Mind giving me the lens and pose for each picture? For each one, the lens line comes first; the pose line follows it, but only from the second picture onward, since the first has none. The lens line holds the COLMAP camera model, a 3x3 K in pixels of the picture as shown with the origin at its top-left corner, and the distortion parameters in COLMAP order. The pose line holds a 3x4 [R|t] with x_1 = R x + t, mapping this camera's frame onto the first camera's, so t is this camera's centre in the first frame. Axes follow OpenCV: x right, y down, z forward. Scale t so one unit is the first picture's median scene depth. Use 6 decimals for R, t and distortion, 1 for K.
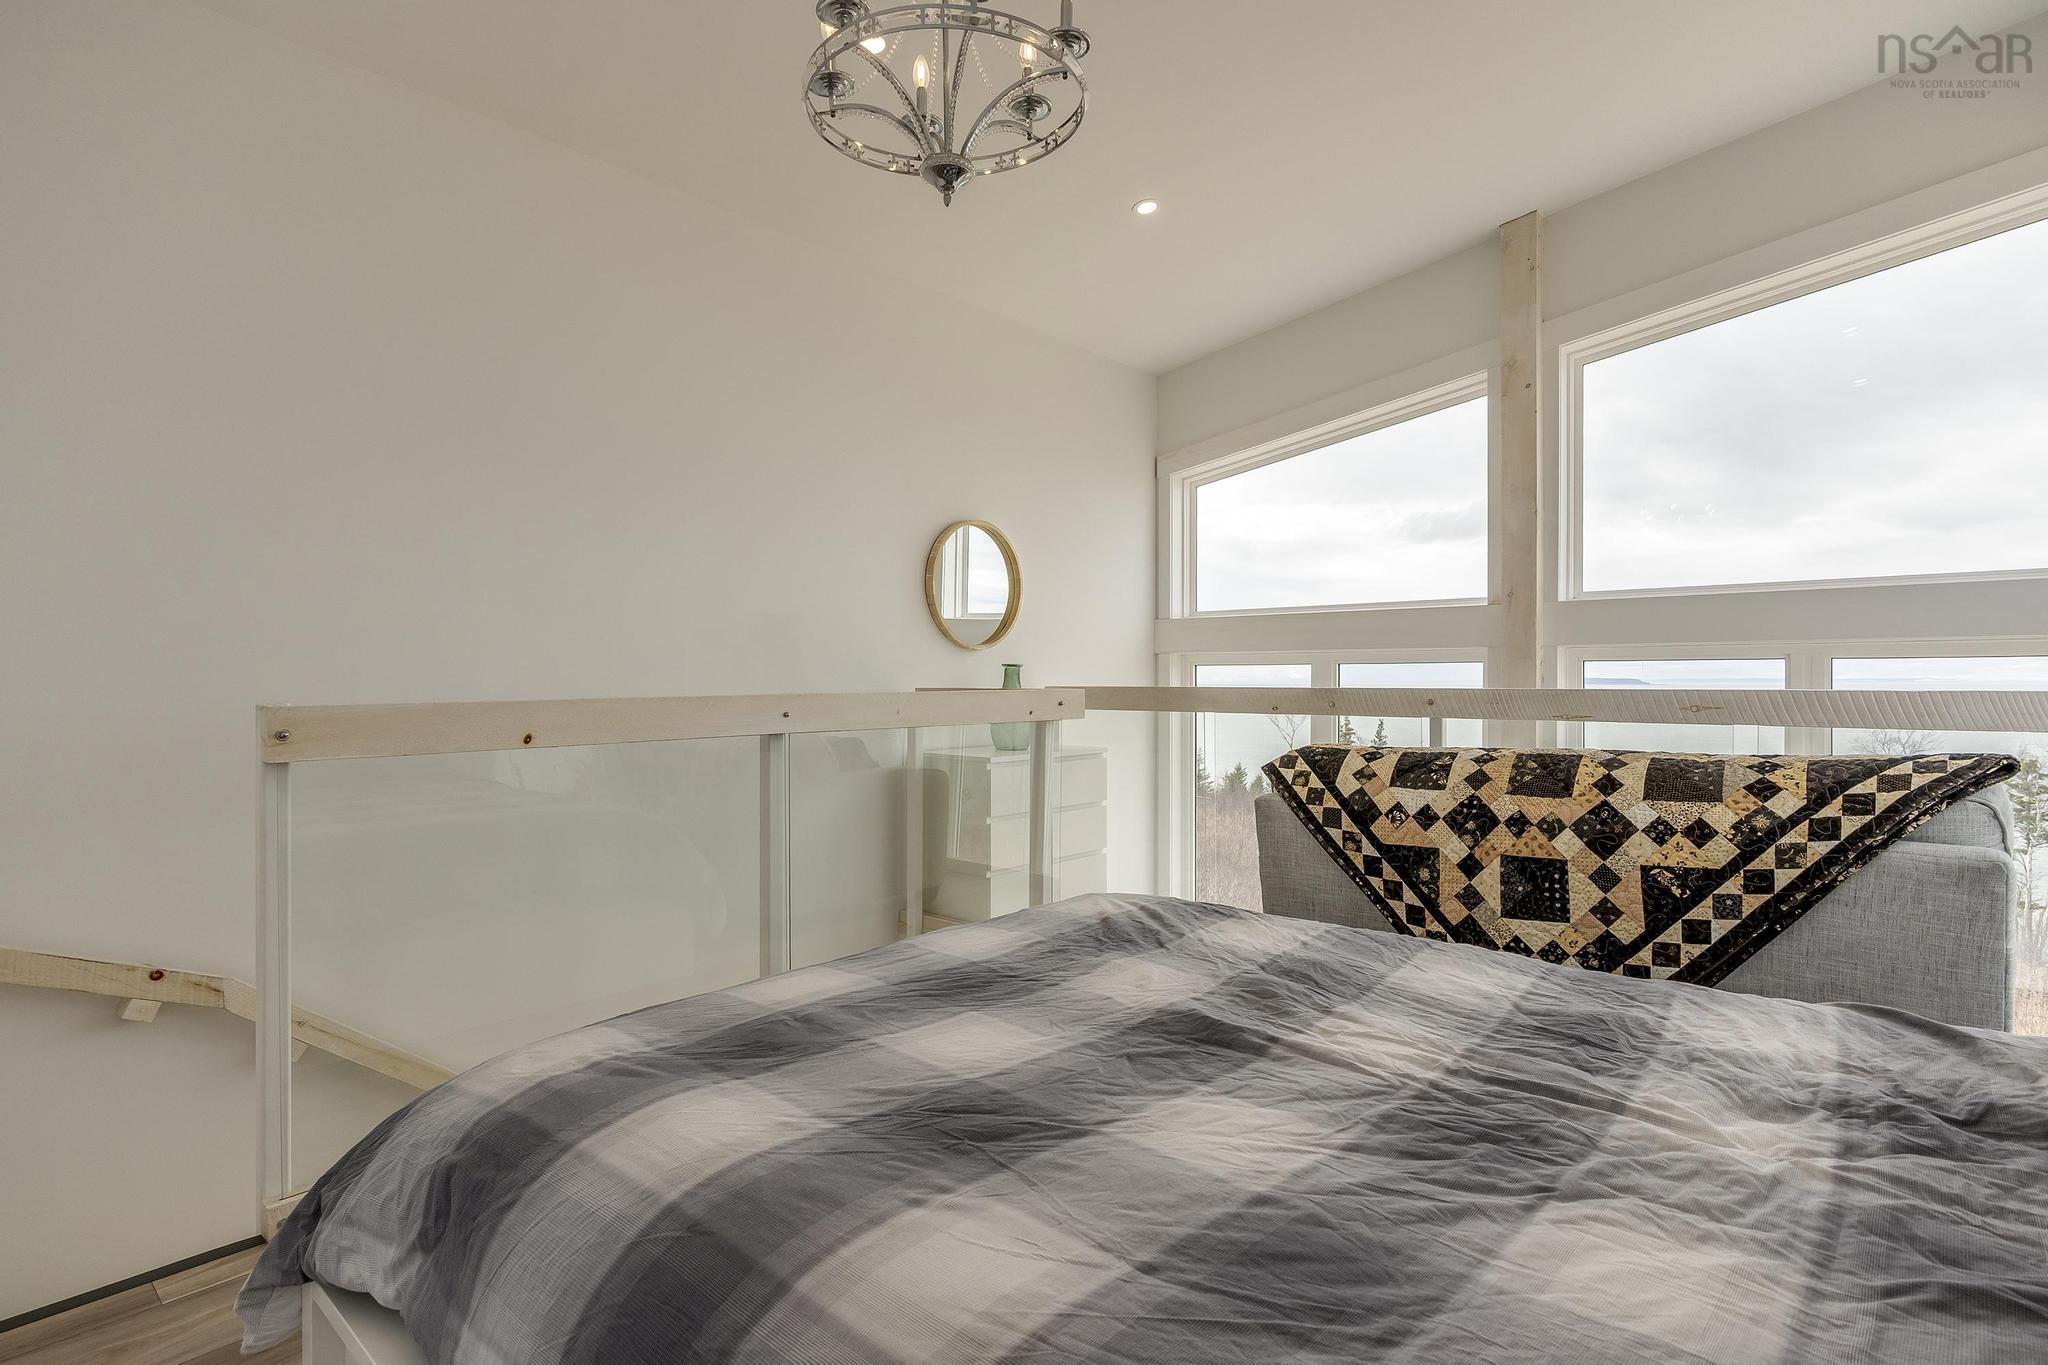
lens RADIAL K [[1011.6, 0, 1012.4], [0, 1011.6, 672.8], [0, 0, 1]] dist [-0.004242, 0.003731]
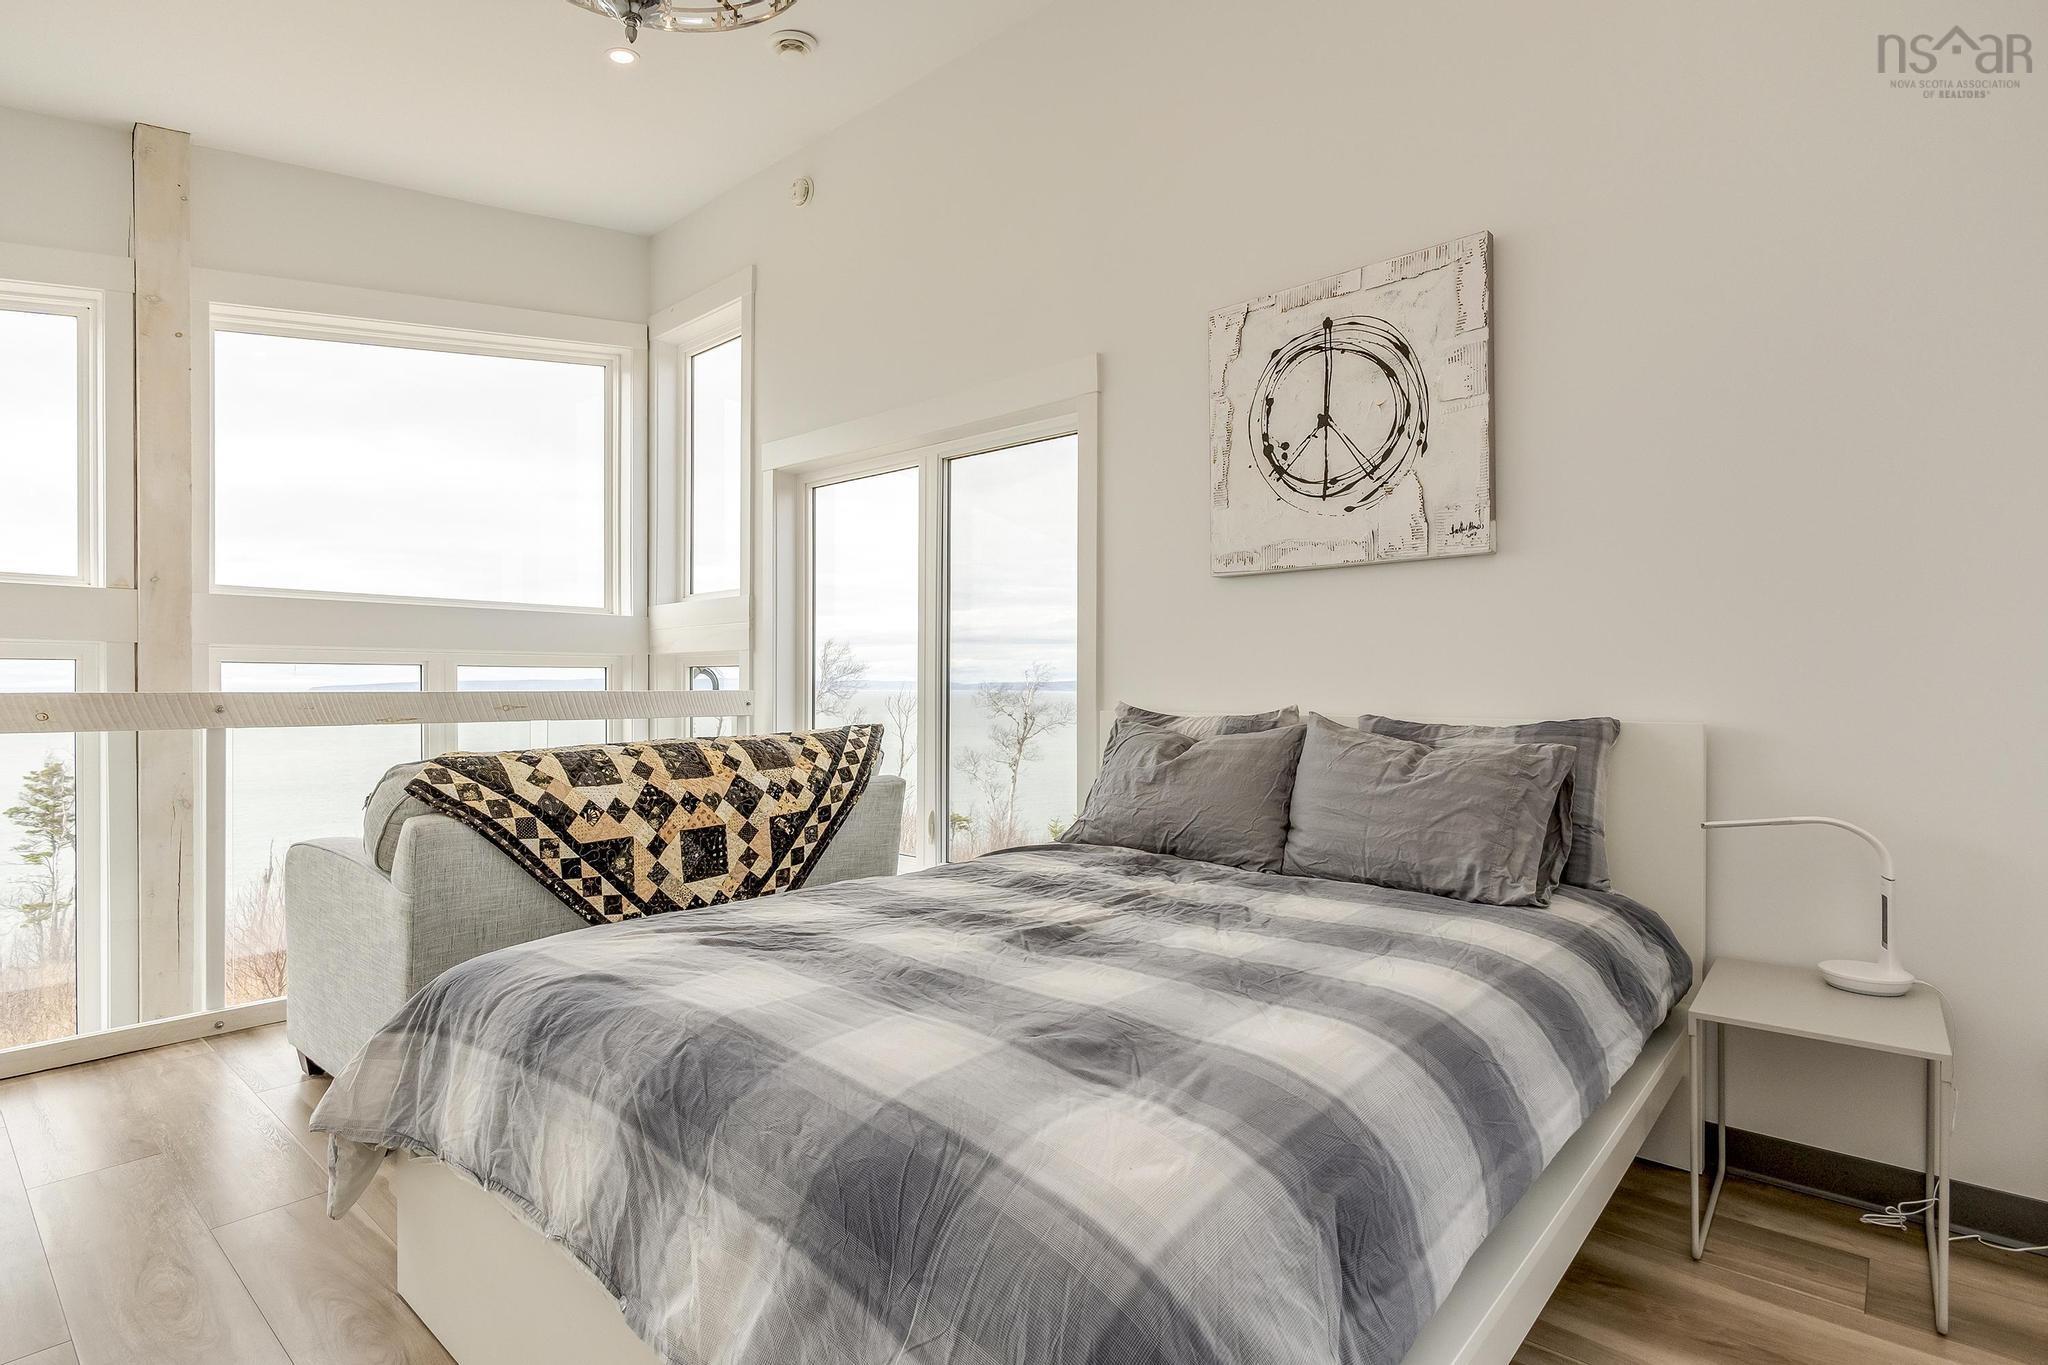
lens RADIAL K [[1011.6, 0, 1018.3], [0, 1011.6, 687.1], [0, 0, 1]] dist [-0.004242, 0.003731]
pose [[0.003898, 0.000228, 0.999992, -0.684758], [-0.008032, 0.999968, -0.000197, 0.010184], [-0.999960, -0.008031, 0.003900, 0.599733]]
